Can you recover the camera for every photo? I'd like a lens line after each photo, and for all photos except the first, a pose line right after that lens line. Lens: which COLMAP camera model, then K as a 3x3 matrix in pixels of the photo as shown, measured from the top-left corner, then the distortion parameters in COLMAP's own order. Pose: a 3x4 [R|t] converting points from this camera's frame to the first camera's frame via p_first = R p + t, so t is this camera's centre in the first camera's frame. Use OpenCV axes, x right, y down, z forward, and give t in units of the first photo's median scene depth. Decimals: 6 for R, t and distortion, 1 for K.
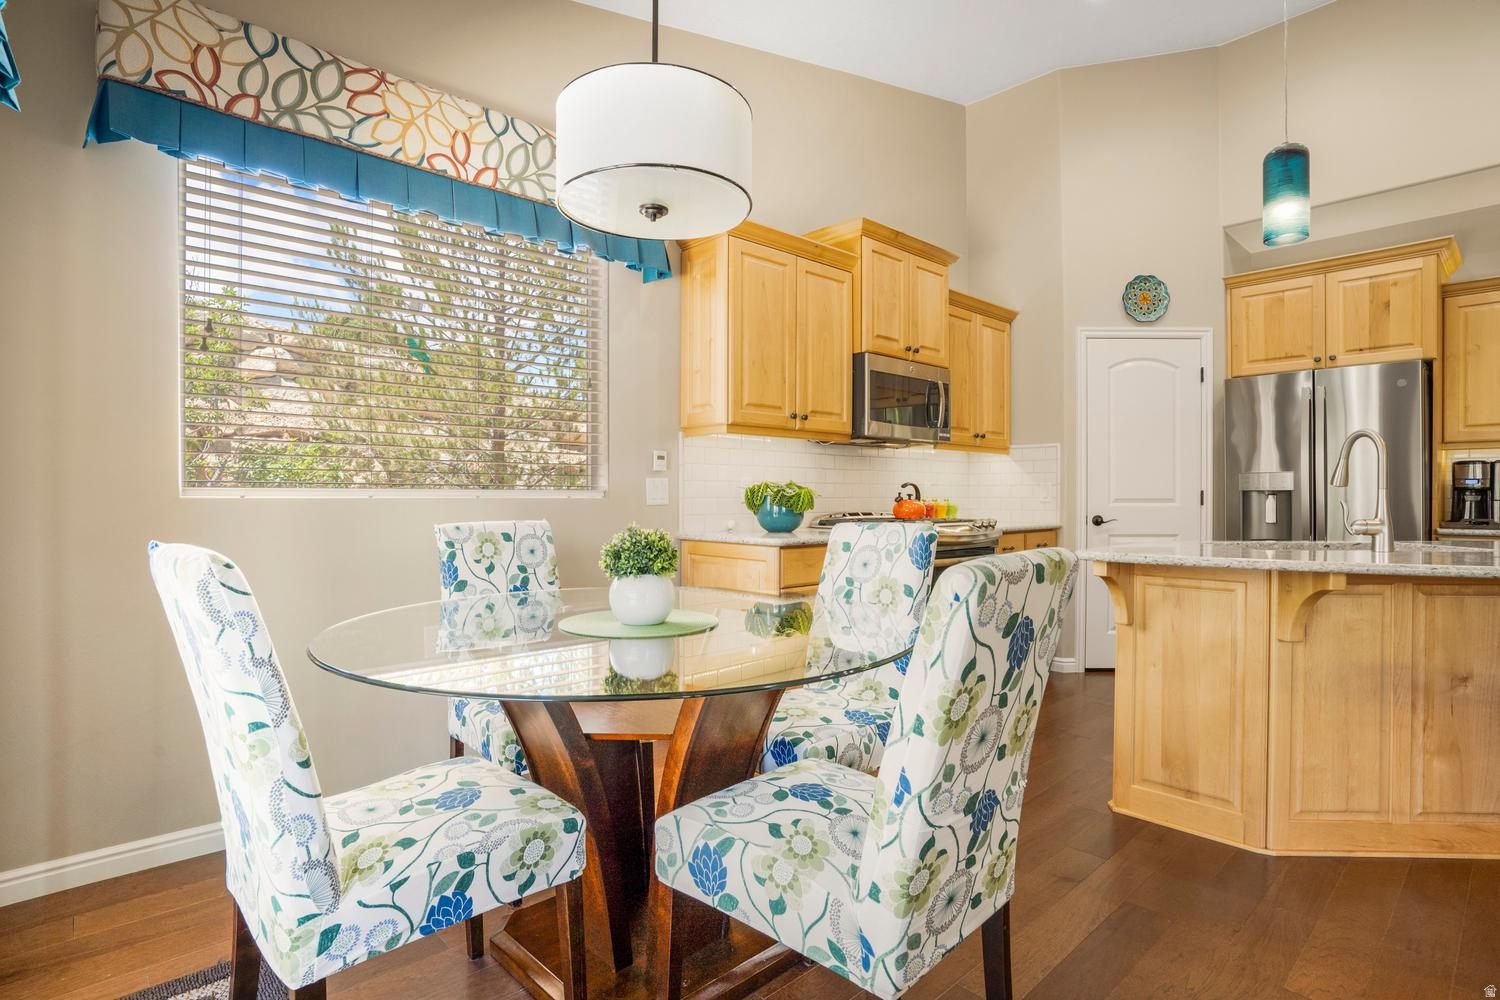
lens RADIAL K [[764.6, 0, 750.0], [0, 764.6, 500.0], [0, 0, 1]] dist [-0.068582, 0.032623]
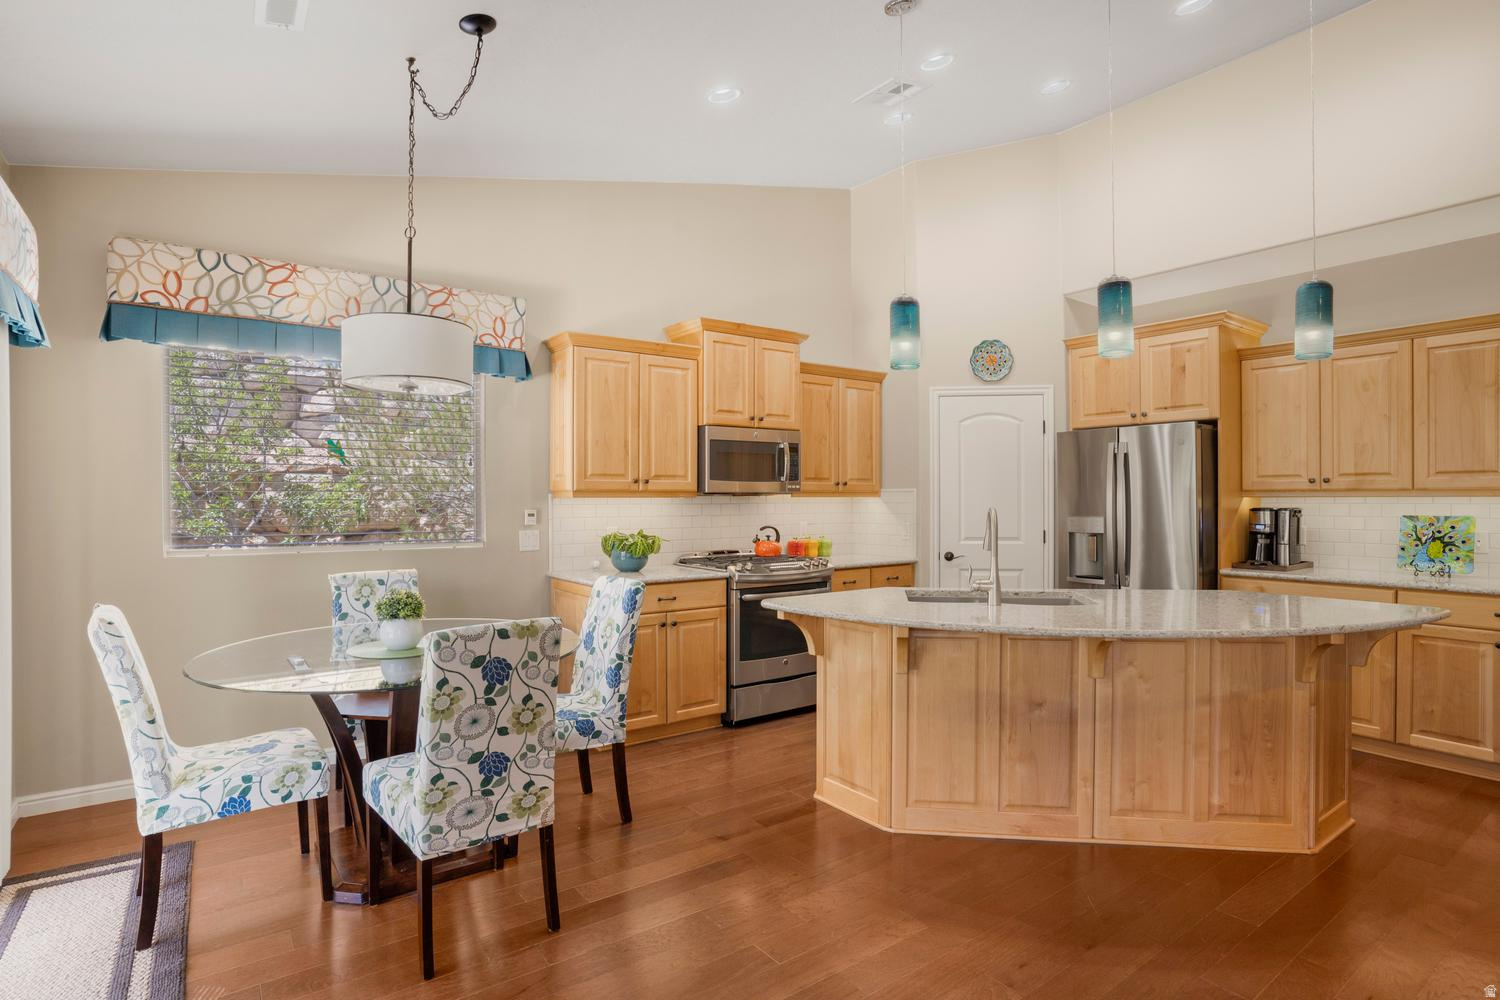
lens RADIAL K [[778.3, 0, 750.0], [0, 778.3, 500.0], [0, 0, 1]] dist [-0.074542, 0.039855]
pose [[0.992510, -0.003335, -0.122117, 0.575496], [0.003086, 0.999993, -0.002224, -0.106162], [0.122124, 0.001830, 0.992513, -0.371488]]
